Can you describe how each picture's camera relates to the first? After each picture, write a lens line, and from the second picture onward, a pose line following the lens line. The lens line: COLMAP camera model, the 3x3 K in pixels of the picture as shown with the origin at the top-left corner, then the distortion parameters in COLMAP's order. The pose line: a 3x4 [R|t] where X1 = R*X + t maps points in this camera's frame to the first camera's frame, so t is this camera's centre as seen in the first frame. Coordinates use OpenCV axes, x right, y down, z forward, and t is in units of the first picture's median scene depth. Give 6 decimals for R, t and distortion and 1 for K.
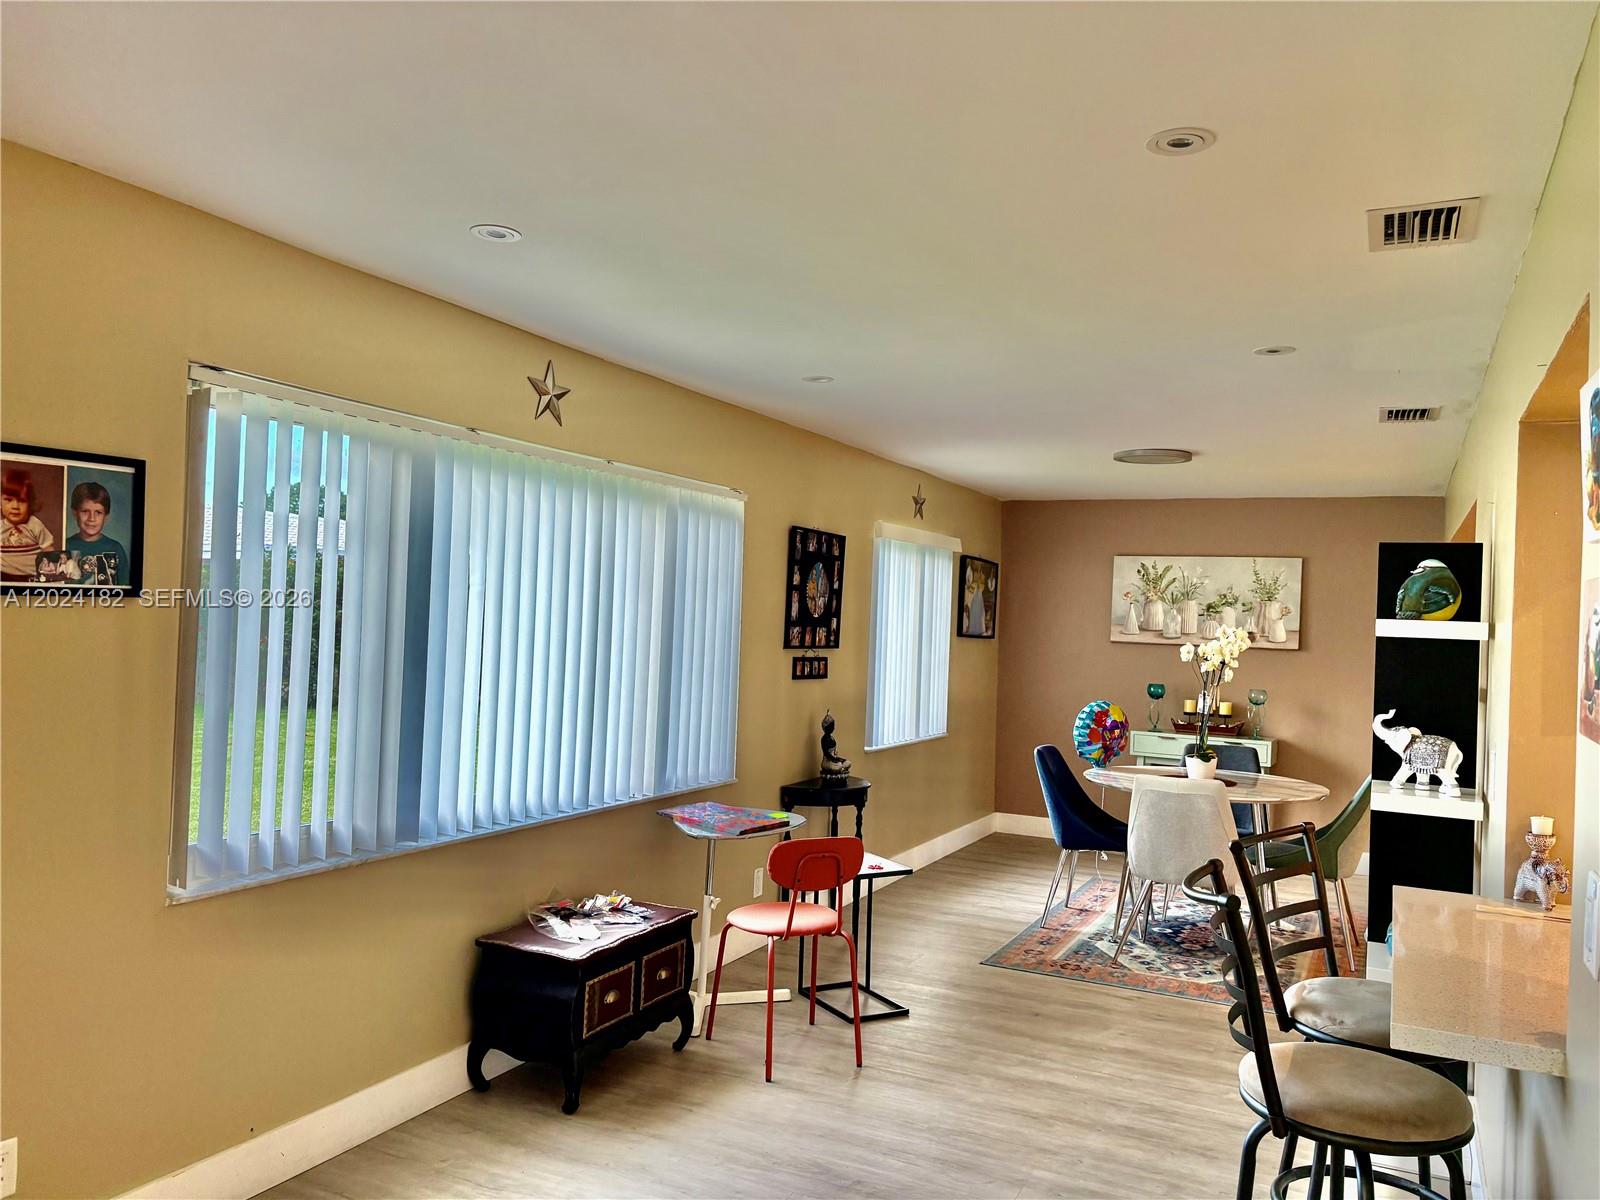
lens RADIAL K [[1224.6, 0, 795.4], [0, 1224.6, 604.3], [0, 0, 1]] dist [0.031670, -0.002792]
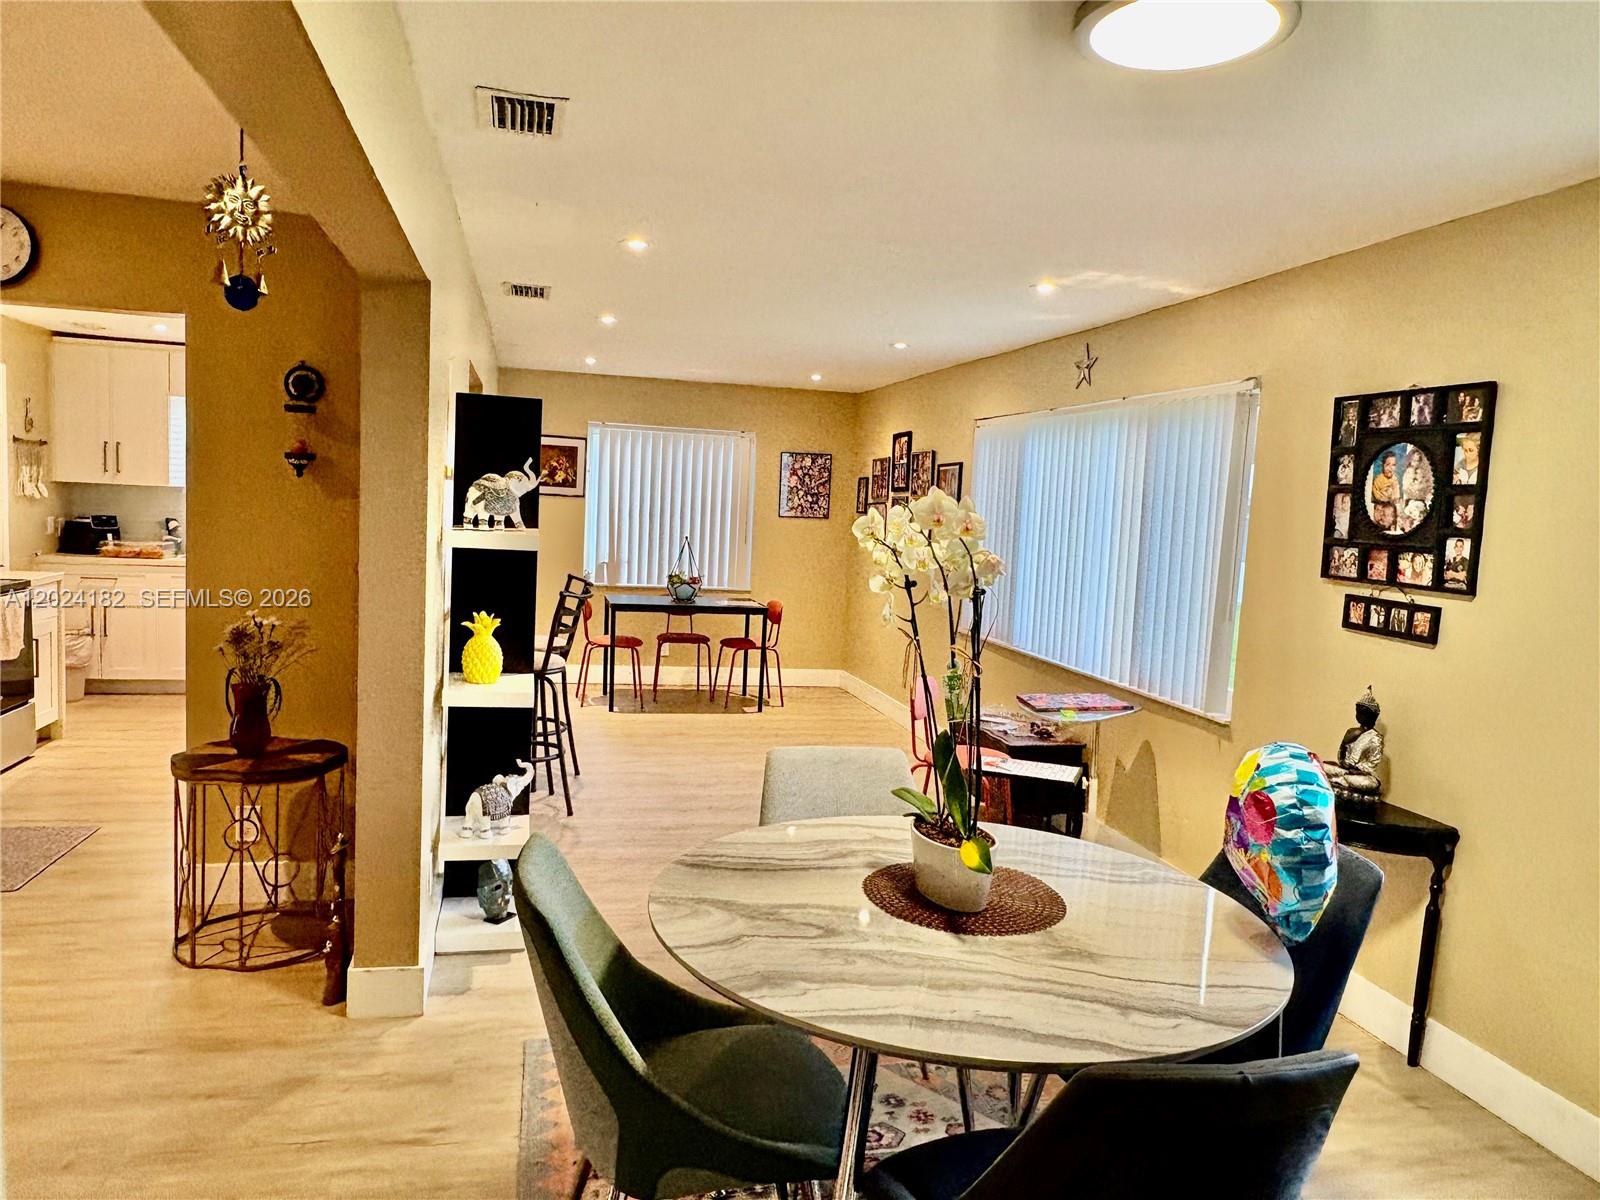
lens RADIAL K [[1100.4, 0, 795.2], [0, 1100.4, 605.6], [0, 0, 1]] dist [-0.003113, -0.004340]
pose [[-0.777138, -0.020867, -0.628984, 0.439870], [-0.077531, 0.995011, 0.062783, 0.025521], [0.624536, 0.097557, -0.774879, 0.920190]]
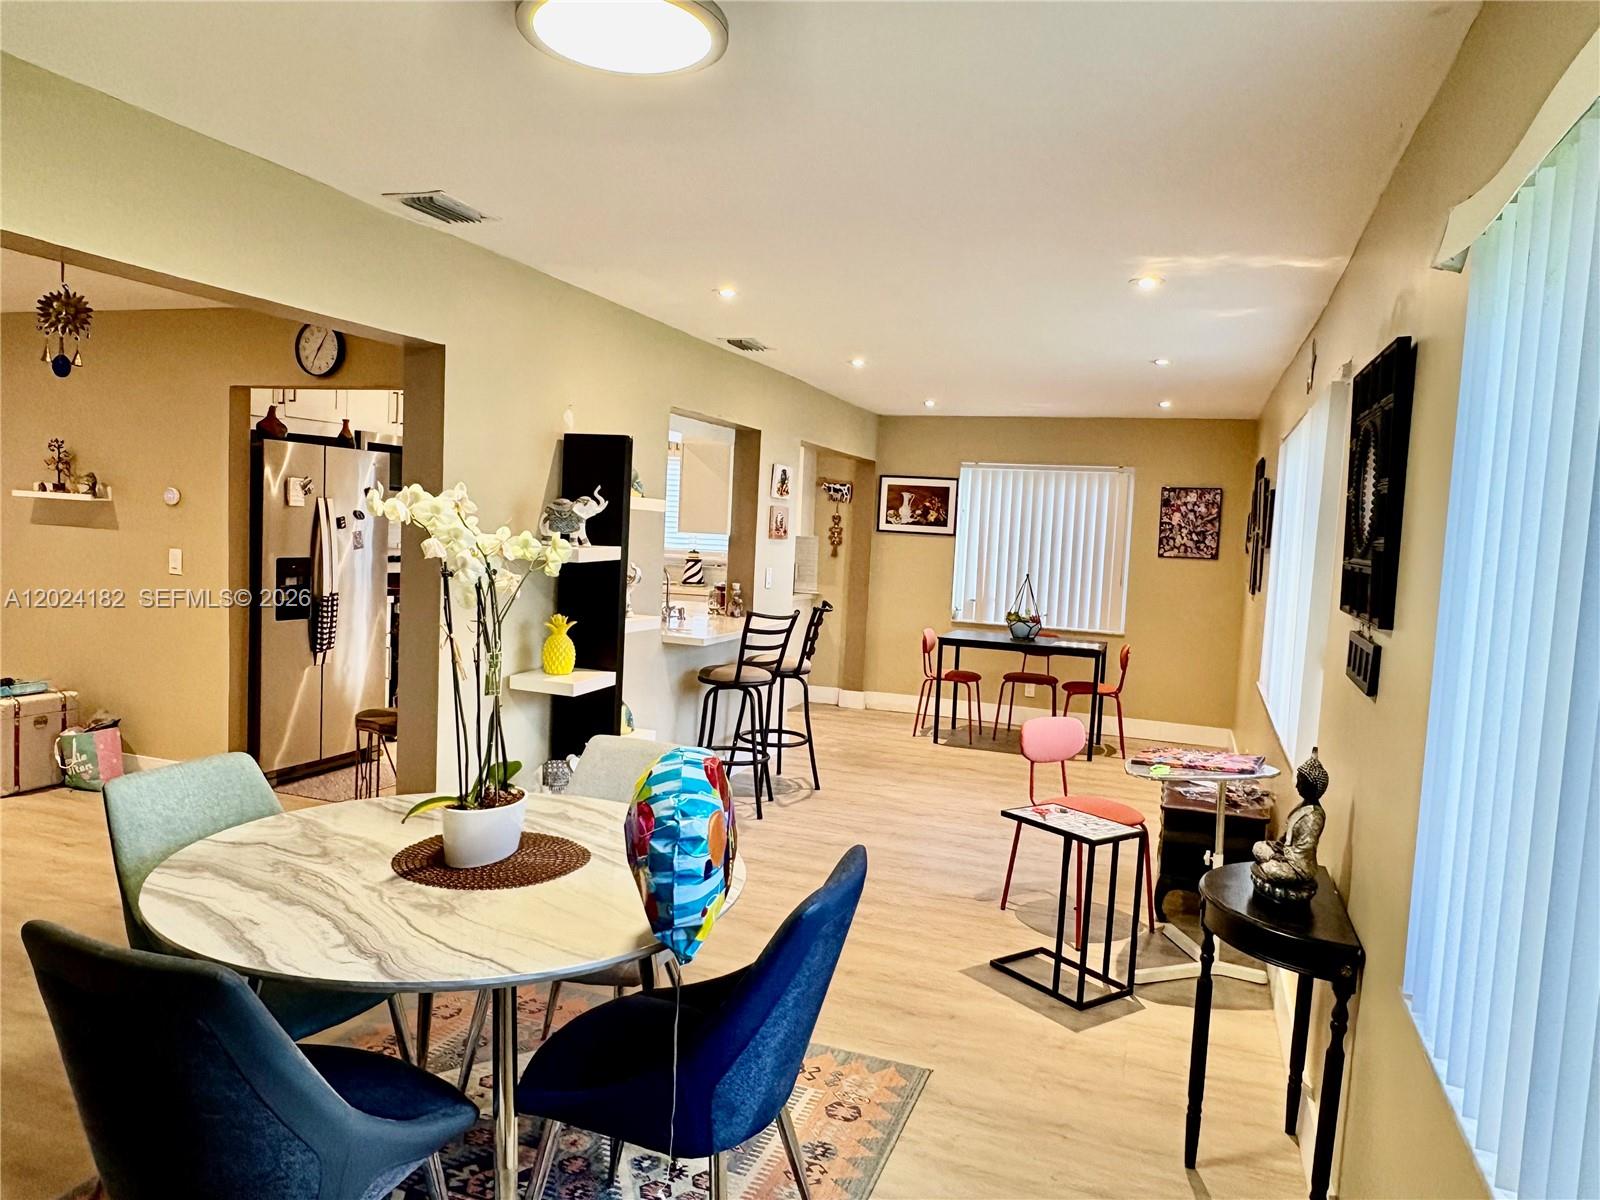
lens RADIAL K [[1100.4, 0, 795.2], [0, 1100.4, 605.6], [0, 0, 1]] dist [-0.003113, -0.004340]
pose [[-0.992300, -0.082765, -0.092147, 0.194800], [-0.088819, 0.994012, 0.063655, 0.017636], [0.086327, 0.071349, -0.993709, 1.033889]]
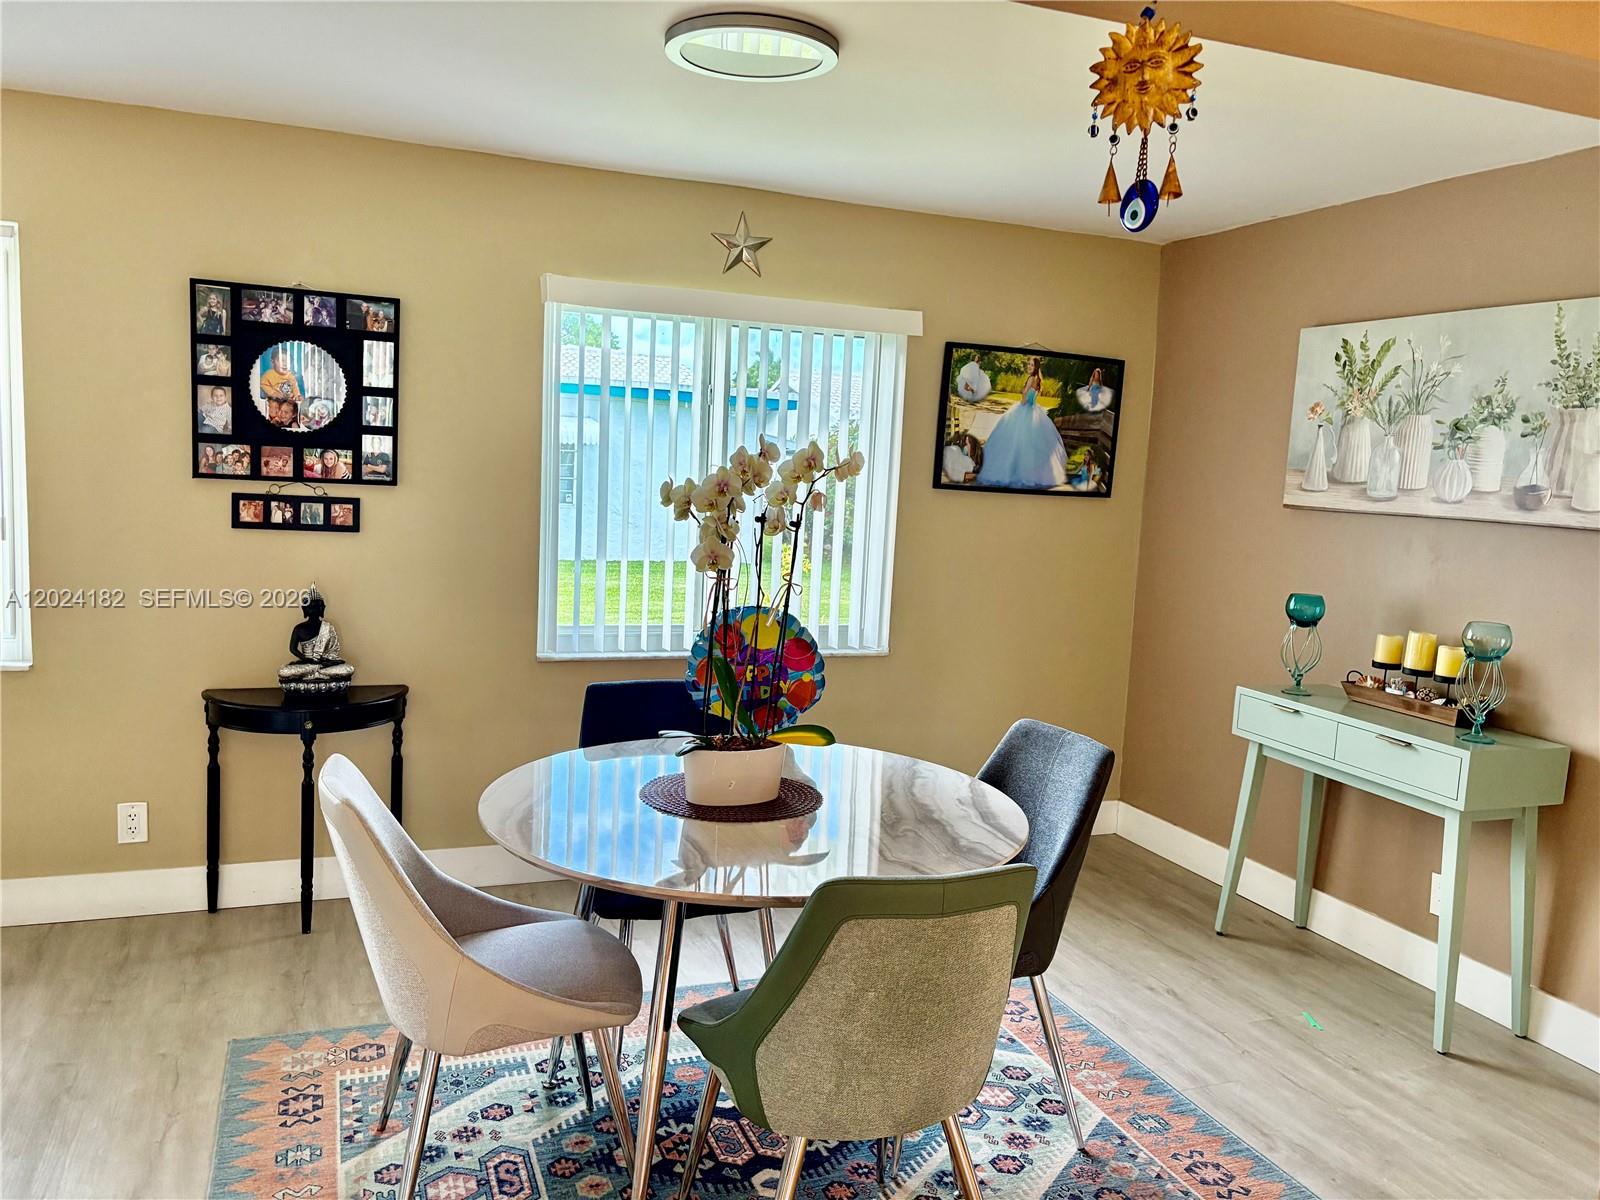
lens RADIAL K [[1224.6, 0, 795.4], [0, 1224.6, 604.3], [0, 0, 1]] dist [0.031670, -0.002792]
pose [[0.731152, 0.078946, -0.677631, 0.472387], [-0.013116, 0.994725, 0.101737, 0.023003], [0.682088, -0.065497, 0.728331, 0.524314]]
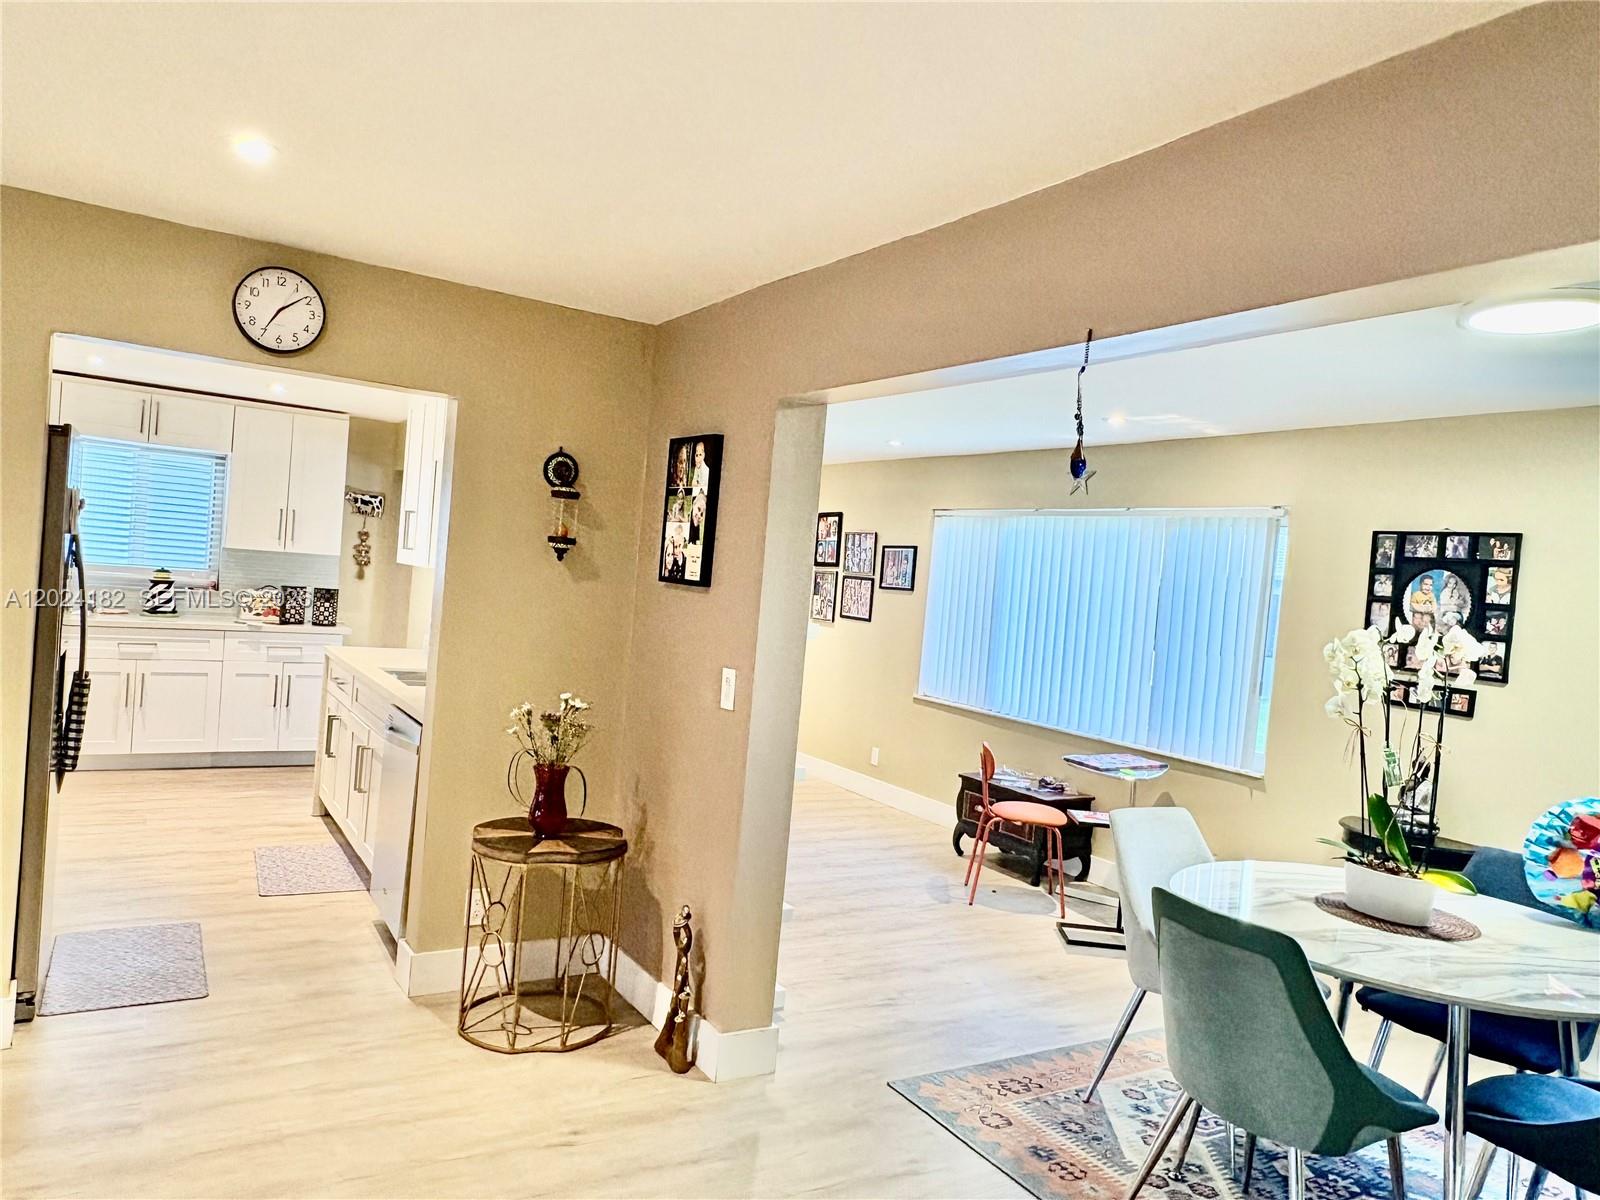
lens RADIAL K [[1100.4, 0, 795.2], [0, 1100.4, 605.6], [0, 0, 1]] dist [-0.003113, -0.004340]
pose [[-0.541407, -0.065048, -0.838240, 0.652067], [-0.101637, 0.994755, -0.011548, 0.031409], [0.834595, 0.078944, -0.545179, 0.773192]]
